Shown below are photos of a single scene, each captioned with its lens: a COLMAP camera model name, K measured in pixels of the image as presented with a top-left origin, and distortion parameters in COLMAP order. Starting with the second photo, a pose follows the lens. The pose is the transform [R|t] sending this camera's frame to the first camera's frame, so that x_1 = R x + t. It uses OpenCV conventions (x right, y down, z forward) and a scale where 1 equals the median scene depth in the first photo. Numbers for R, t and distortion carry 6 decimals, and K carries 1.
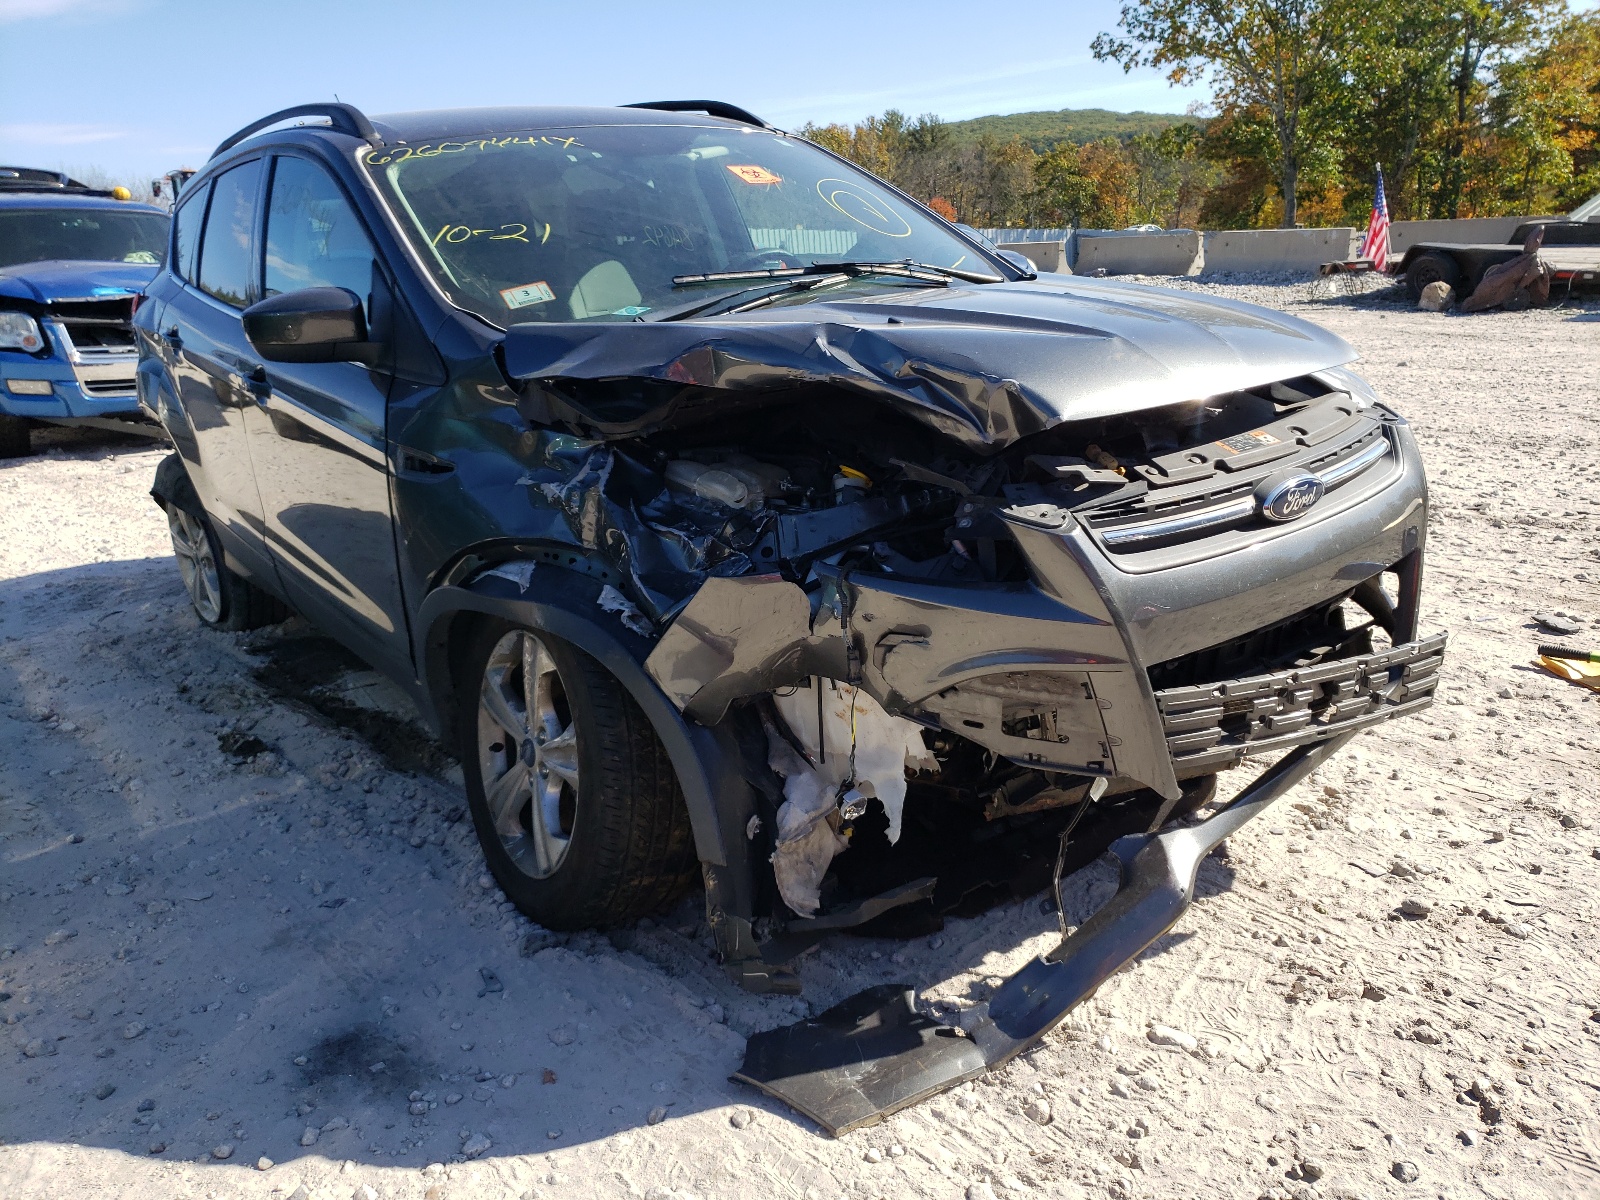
lens RADIAL K [[1360.8, 0, 801.4], [0, 1360.8, 550.9], [0, 0, 1]] dist [0.123582, -0.251384]
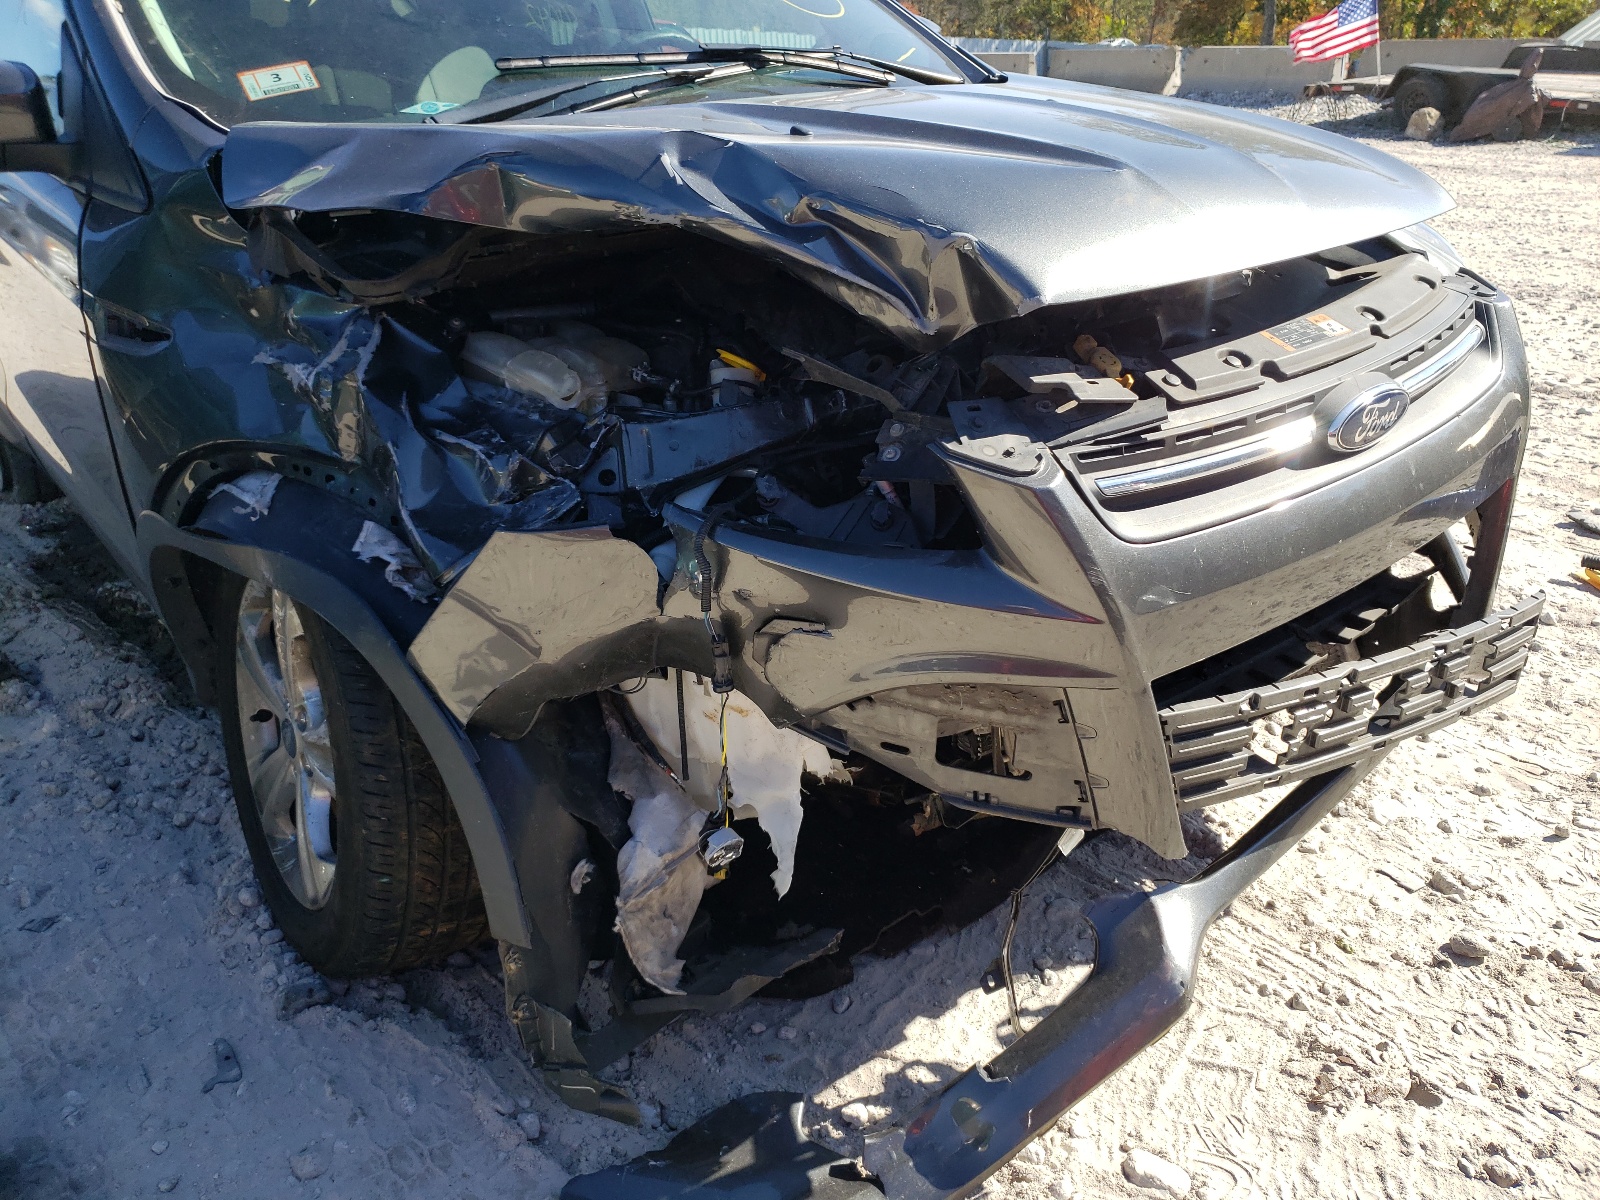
lens RADIAL K [[1420.6, 0, 828.2], [0, 1420.6, 597.9], [0, 0, 1]] dist [0.089002, -0.157247]
pose [[0.998334, 0.009016, 0.056983, 0.045493], [-0.017276, 0.989109, 0.146166, -0.045998], [-0.055045, -0.146907, 0.987618, 0.274965]]
